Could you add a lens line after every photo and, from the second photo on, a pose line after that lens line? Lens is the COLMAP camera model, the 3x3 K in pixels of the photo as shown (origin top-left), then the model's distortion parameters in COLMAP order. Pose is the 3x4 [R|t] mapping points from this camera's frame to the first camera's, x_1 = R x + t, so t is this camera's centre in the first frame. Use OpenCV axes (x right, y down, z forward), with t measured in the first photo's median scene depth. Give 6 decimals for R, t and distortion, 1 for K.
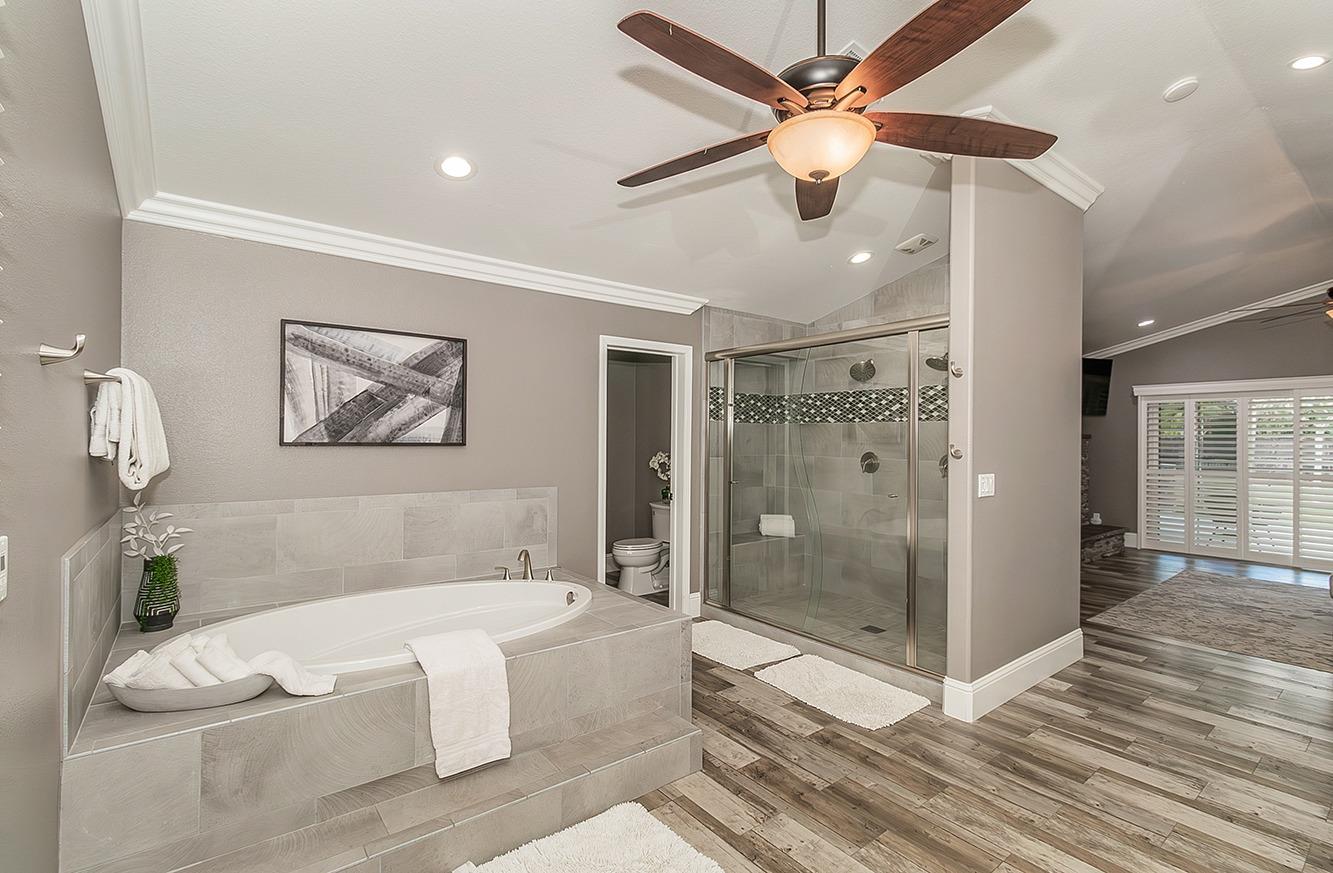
lens RADIAL K [[603.7, 0, 675.2], [0, 603.7, 435.2], [0, 0, 1]] dist [0.009600, -0.000839]
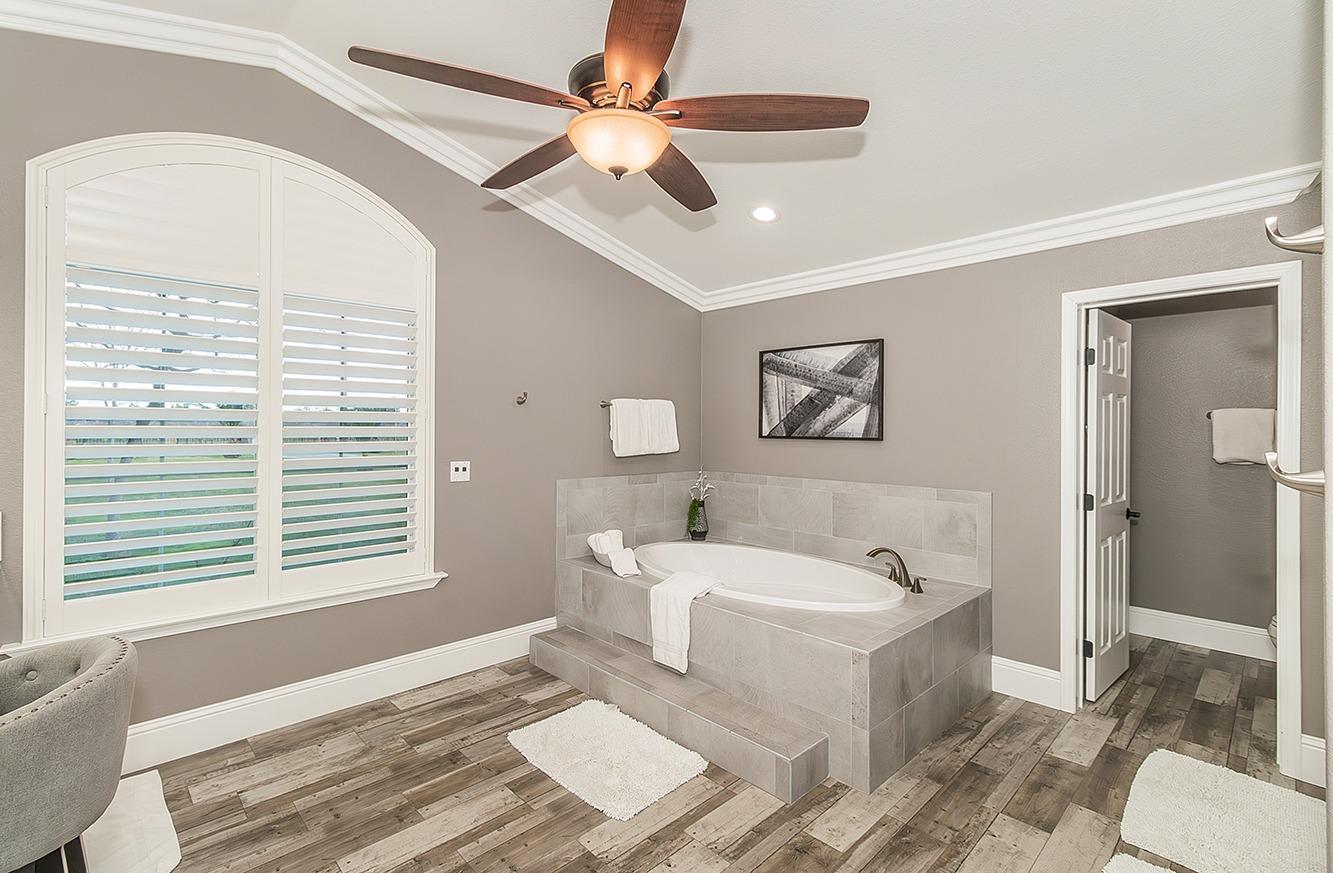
lens RADIAL K [[603.7, 0, 655.2], [0, 603.7, 431.4], [0, 0, 1]] dist [0.009600, -0.000839]
pose [[0.096189, -0.005003, -0.995350, 0.735532], [-0.004964, 0.999973, -0.005506, 0.009943], [0.995351, 0.005470, 0.096162, 0.579012]]
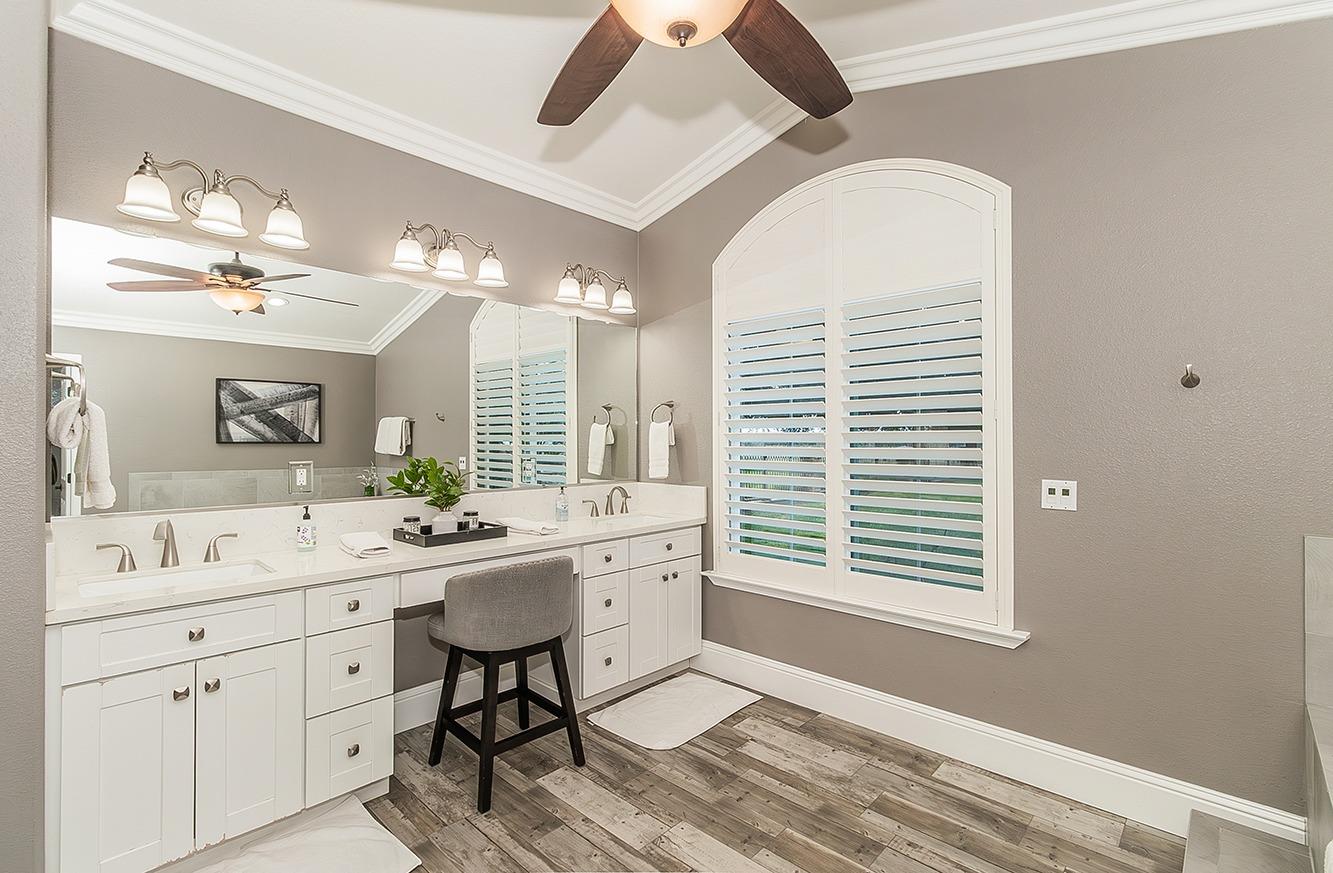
lens RADIAL K [[603.7, 0, 664.8], [0, 603.7, 435.0], [0, 0, 1]] dist [0.009600, -0.000839]
pose [[-0.989432, -0.007737, -0.144794, 0.563464], [-0.006776, 0.999952, -0.007129, 0.010878], [0.144842, -0.006073, -0.989436, 0.716061]]
